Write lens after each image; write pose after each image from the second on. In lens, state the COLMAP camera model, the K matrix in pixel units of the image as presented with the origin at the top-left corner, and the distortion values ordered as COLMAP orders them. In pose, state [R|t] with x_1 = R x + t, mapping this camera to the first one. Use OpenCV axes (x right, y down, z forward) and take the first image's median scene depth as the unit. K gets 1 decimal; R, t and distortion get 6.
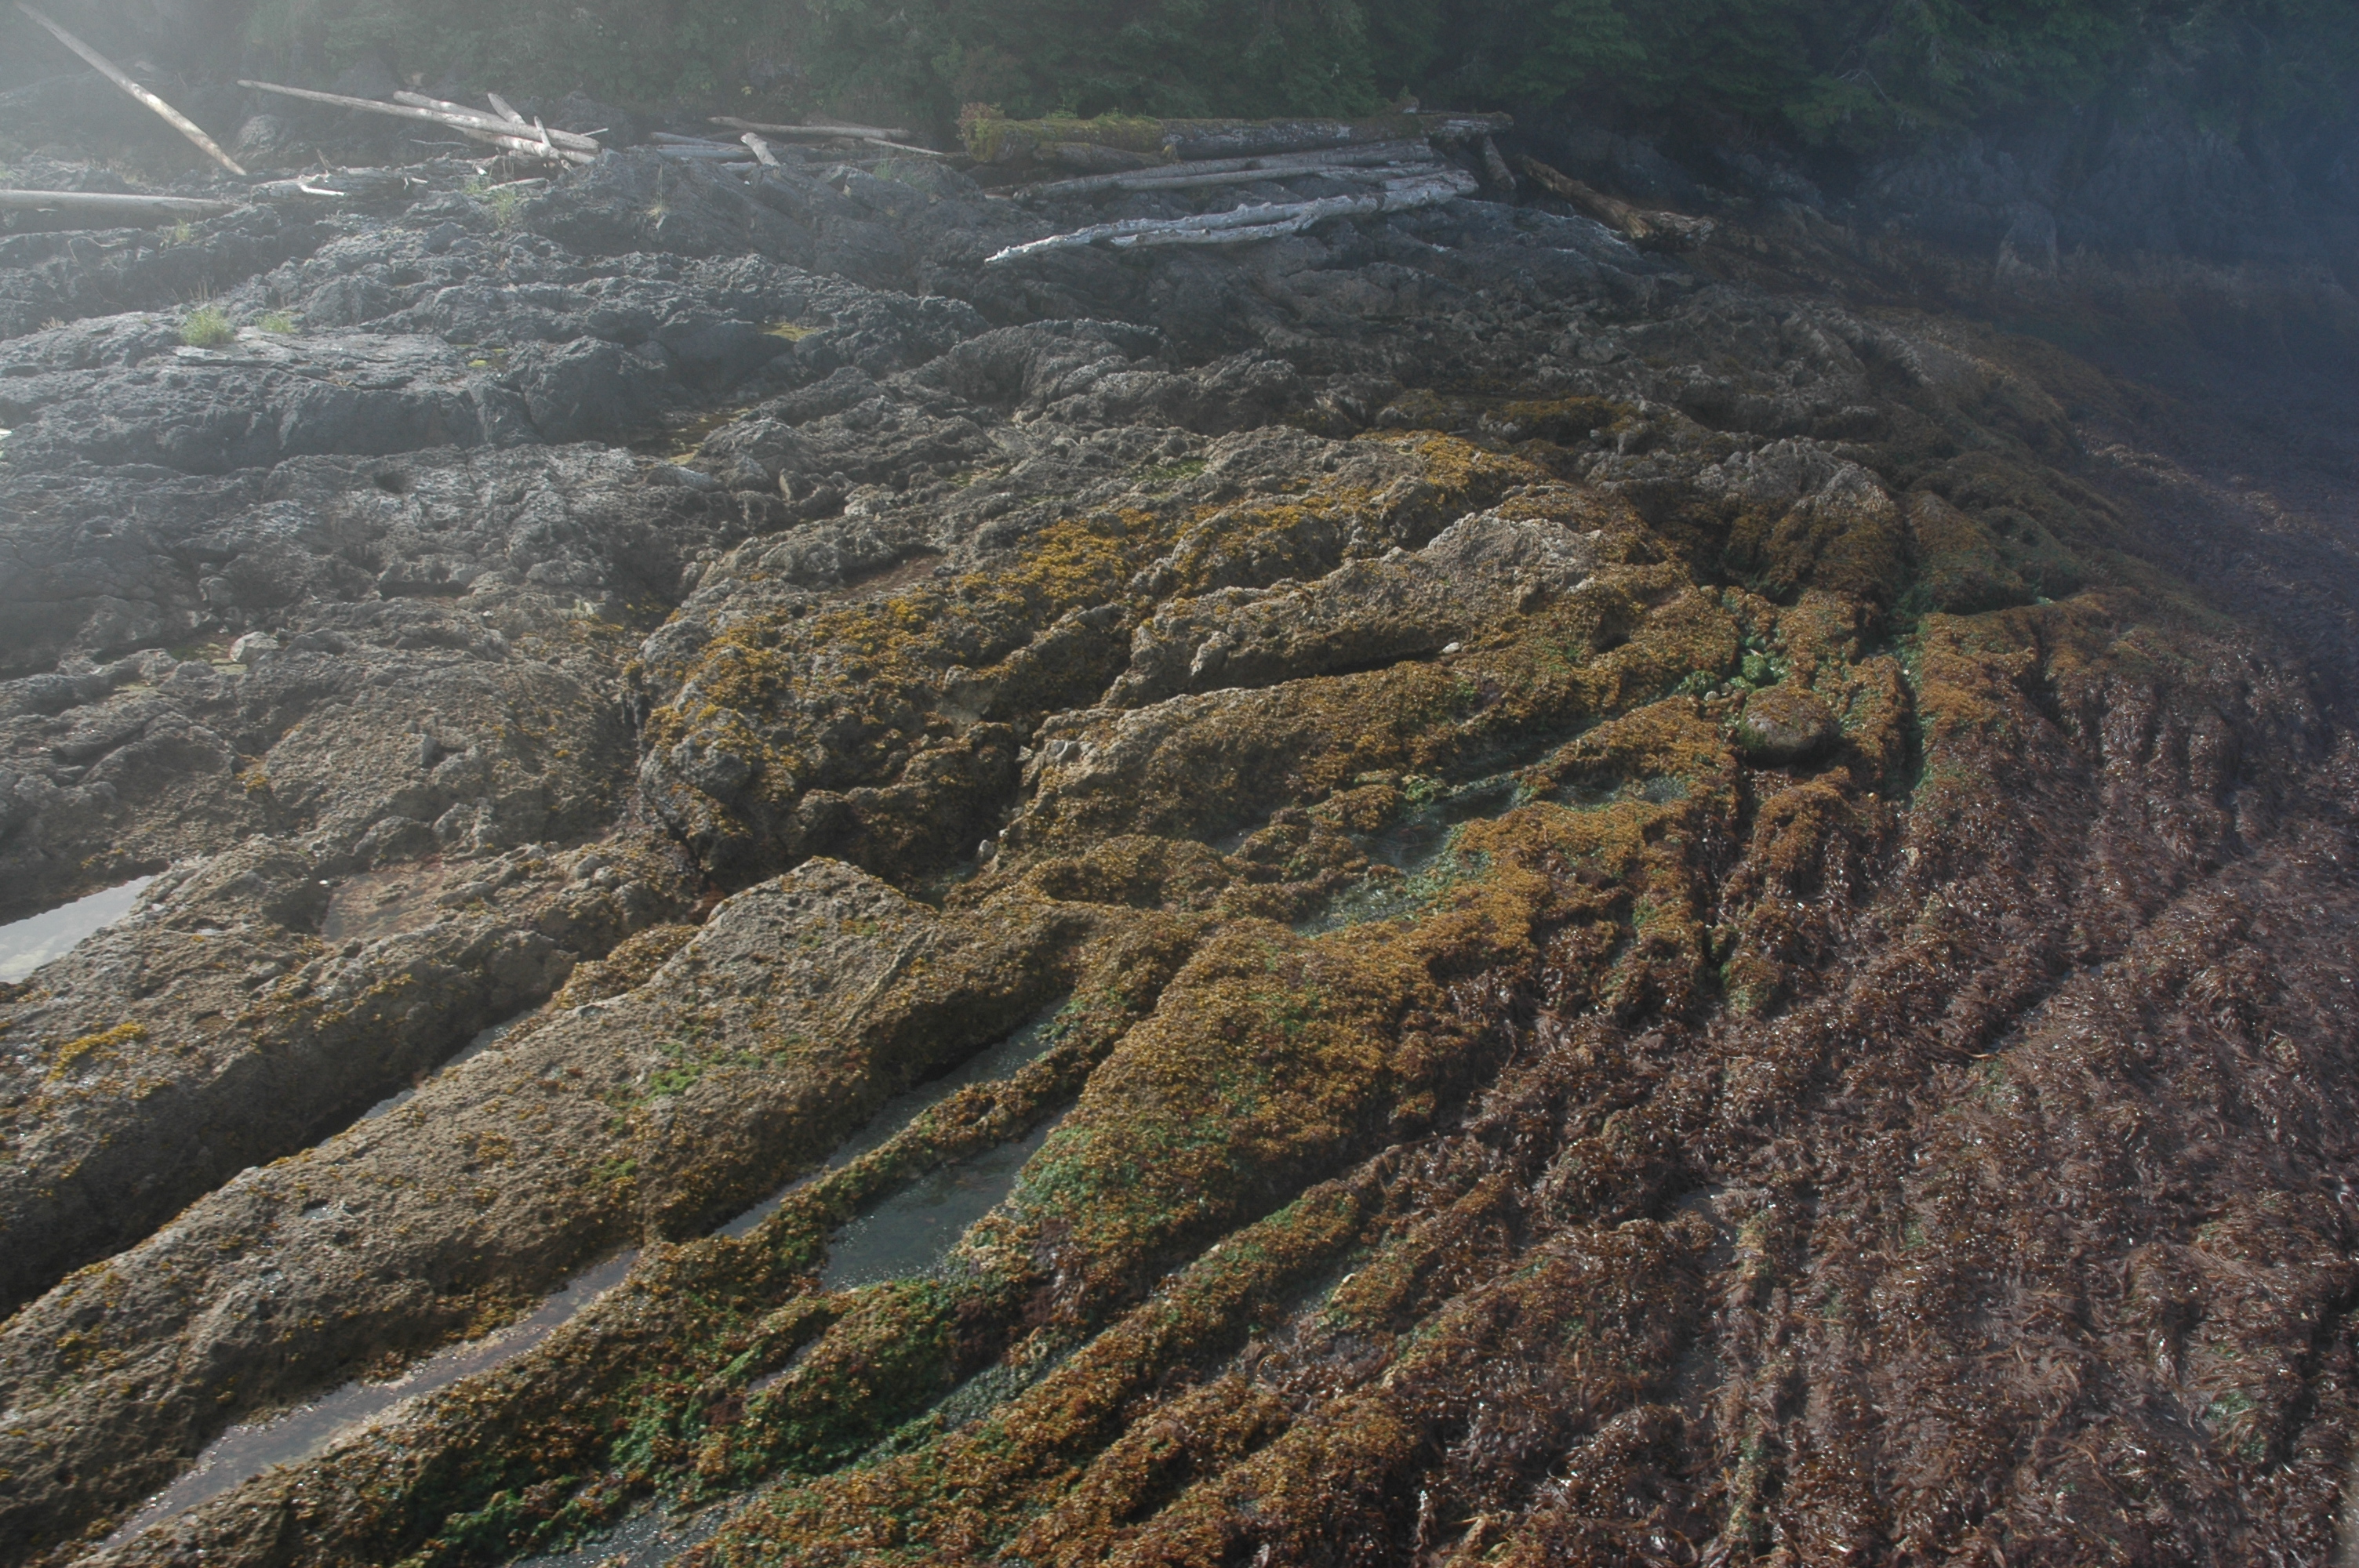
lens RADIAL K [[1844.3, 0, 1185.8], [0, 1844.3, 791.1], [0, 0, 1]] dist [-0.164447, 0.137293]
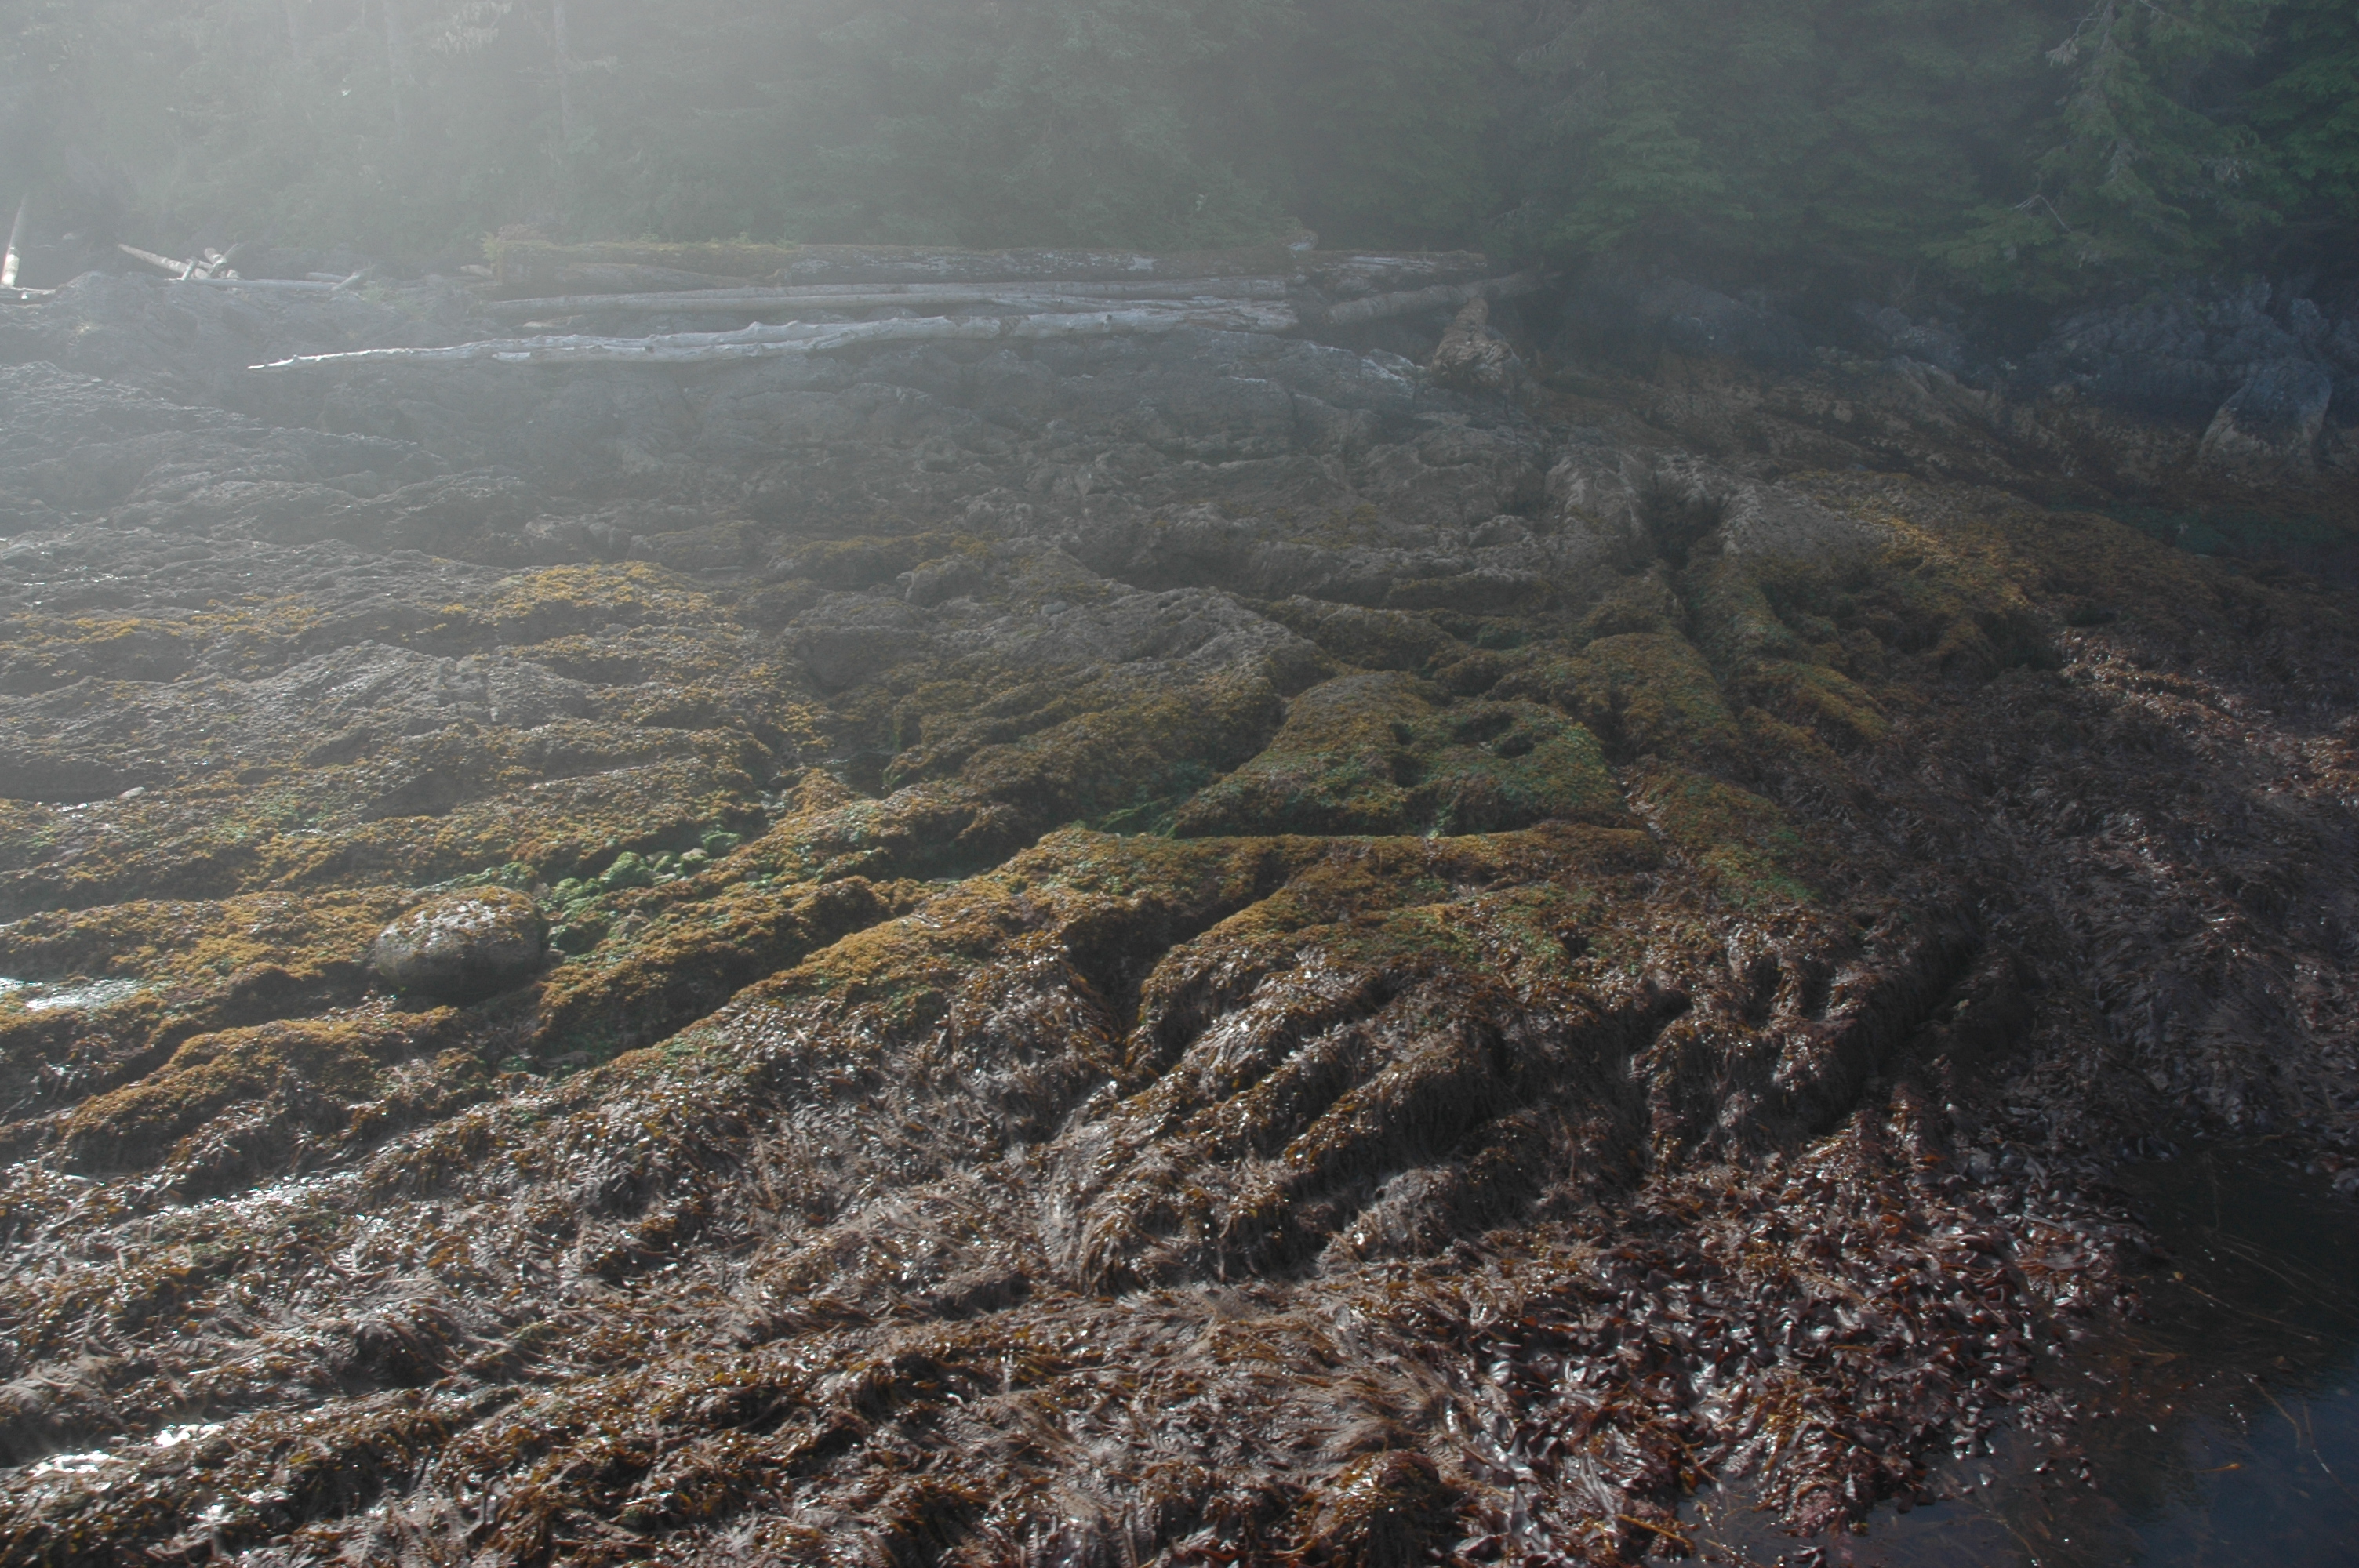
lens RADIAL K [[1844.3, 0, 1179.8], [0, 1844.3, 780.7], [0, 0, 1]] dist [-0.164447, 0.137293]
pose [[0.921351, 0.072526, -0.381906, 0.744358], [-0.124443, 0.985770, -0.113015, -0.047315], [0.368275, 0.151652, 0.917265, 0.417567]]
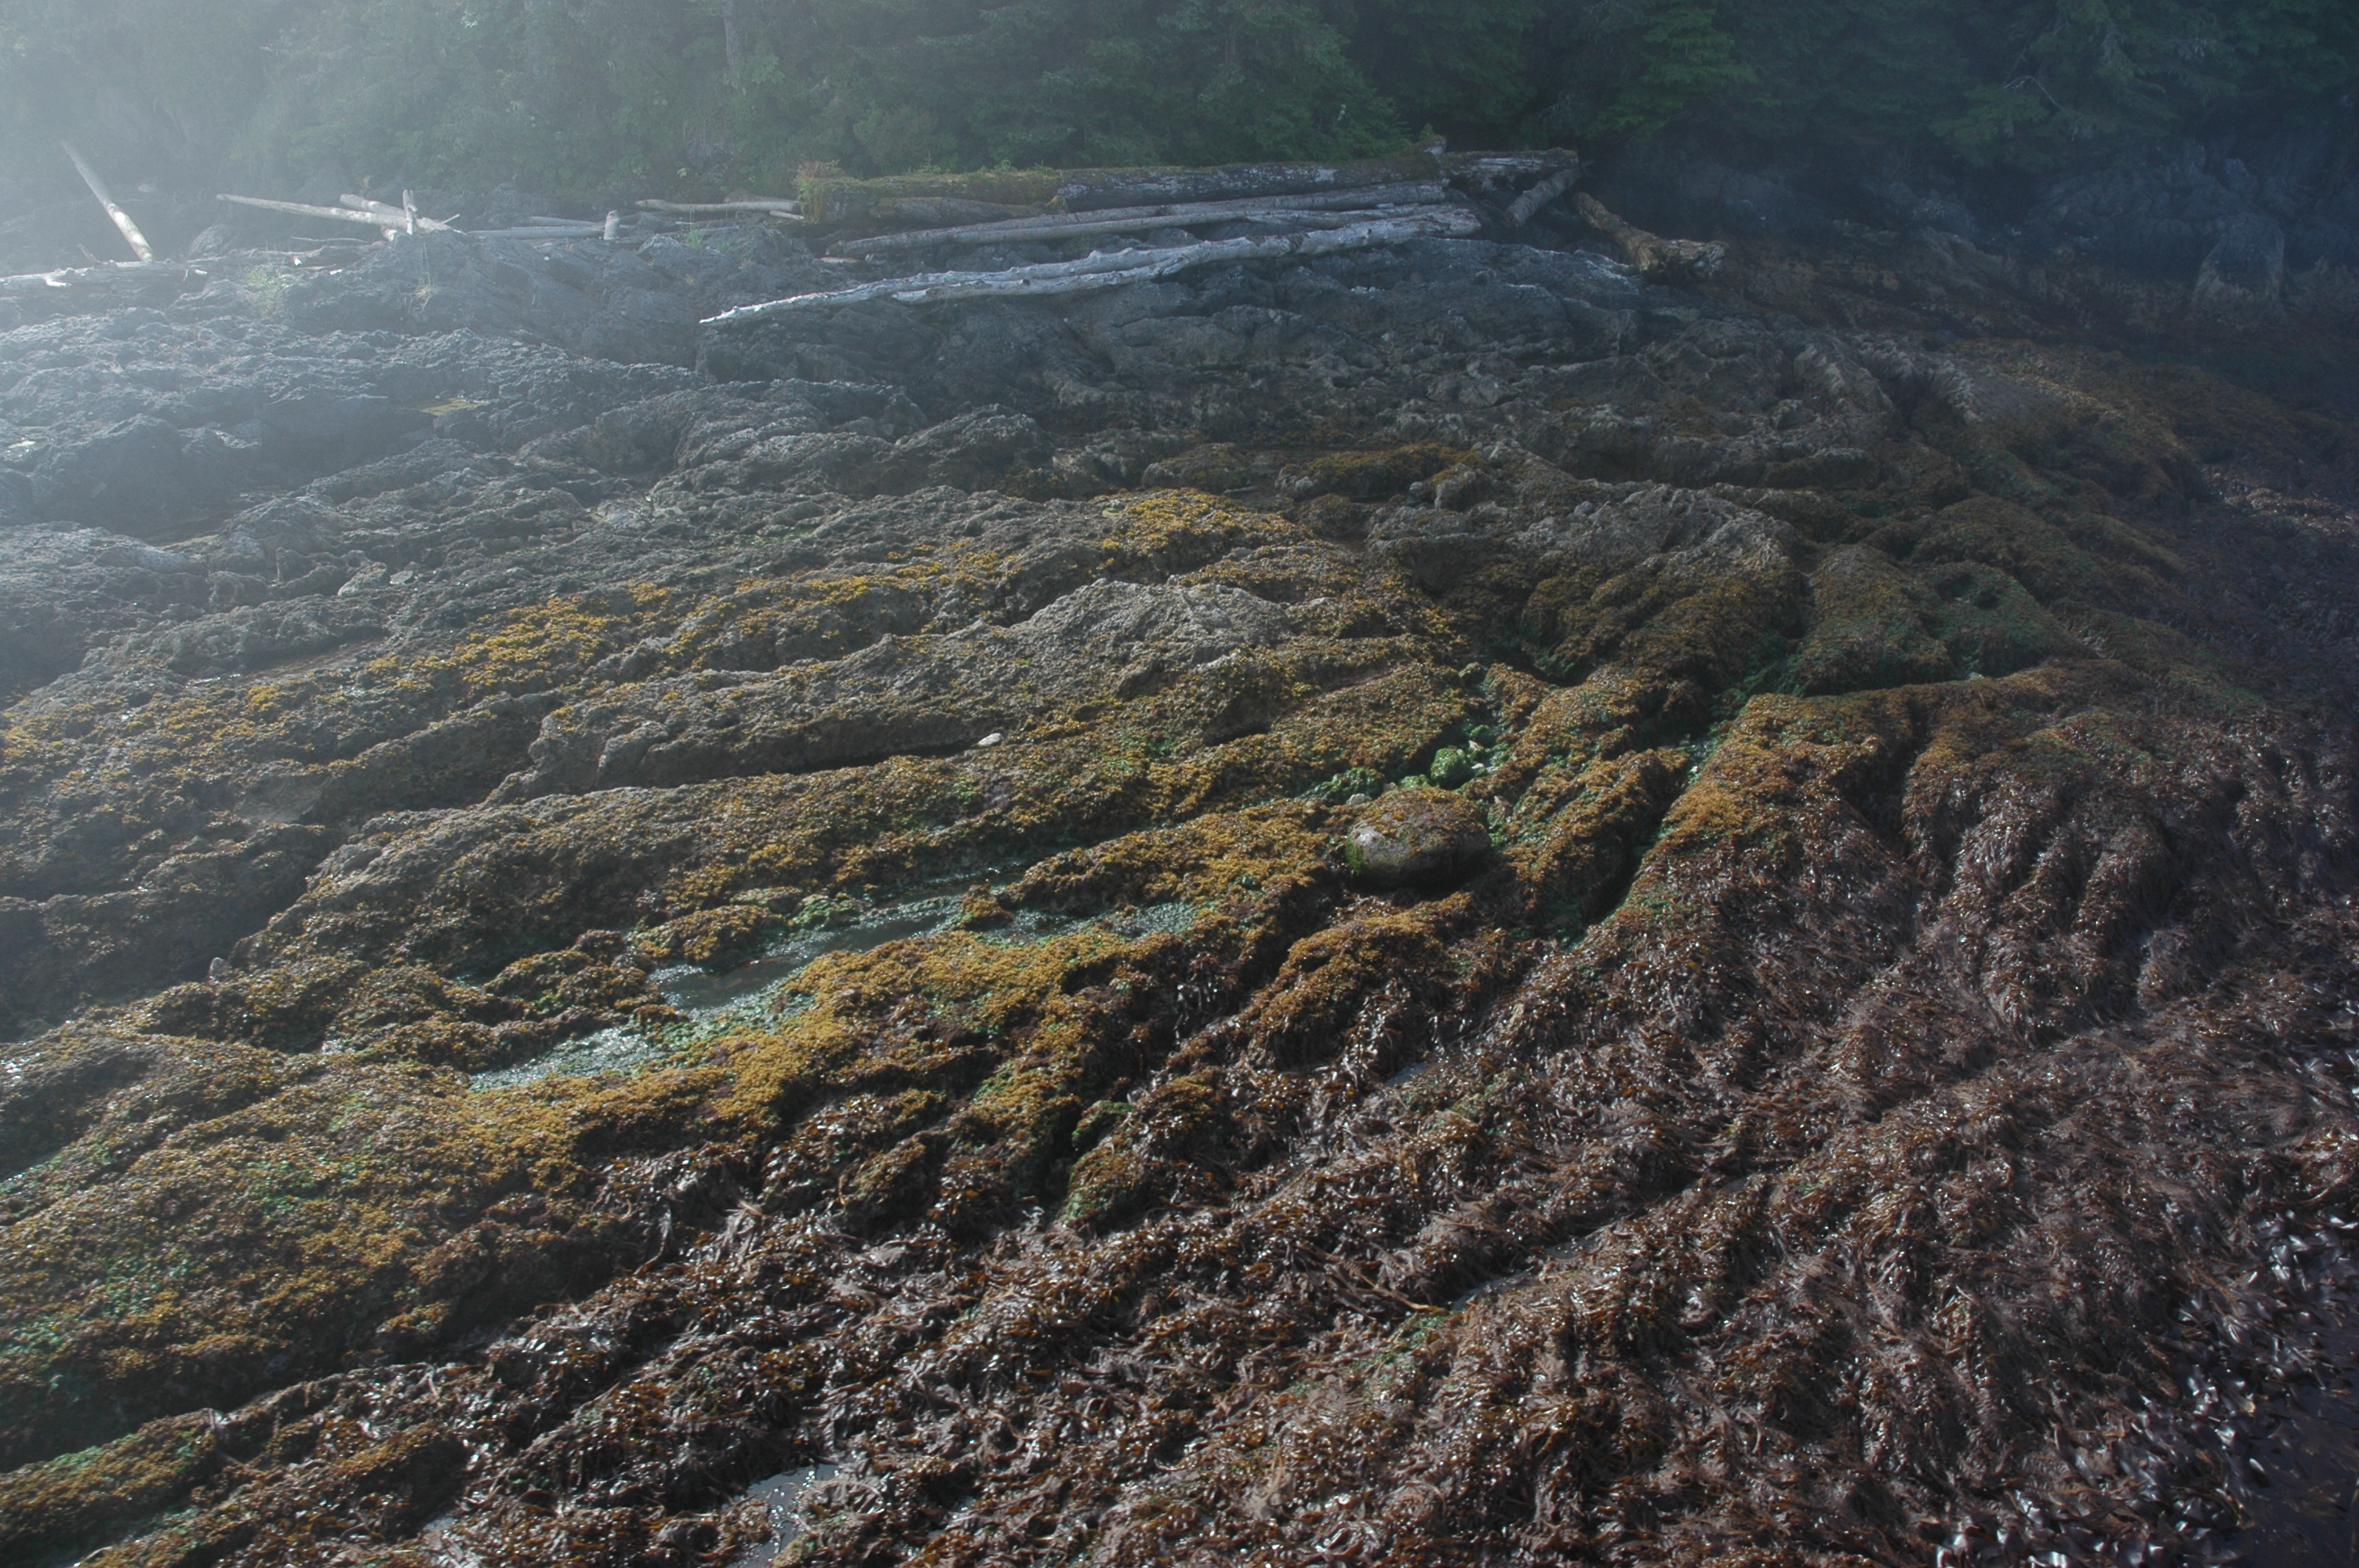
lens RADIAL K [[1844.3, 0, 1173.8], [0, 1844.3, 784.5], [0, 0, 1]] dist [-0.164447, 0.137293]
pose [[0.974268, 0.006154, -0.225311, 0.363860], [-0.018971, 0.998319, -0.054767, -0.012458], [0.224595, 0.057632, 0.972747, 0.188699]]
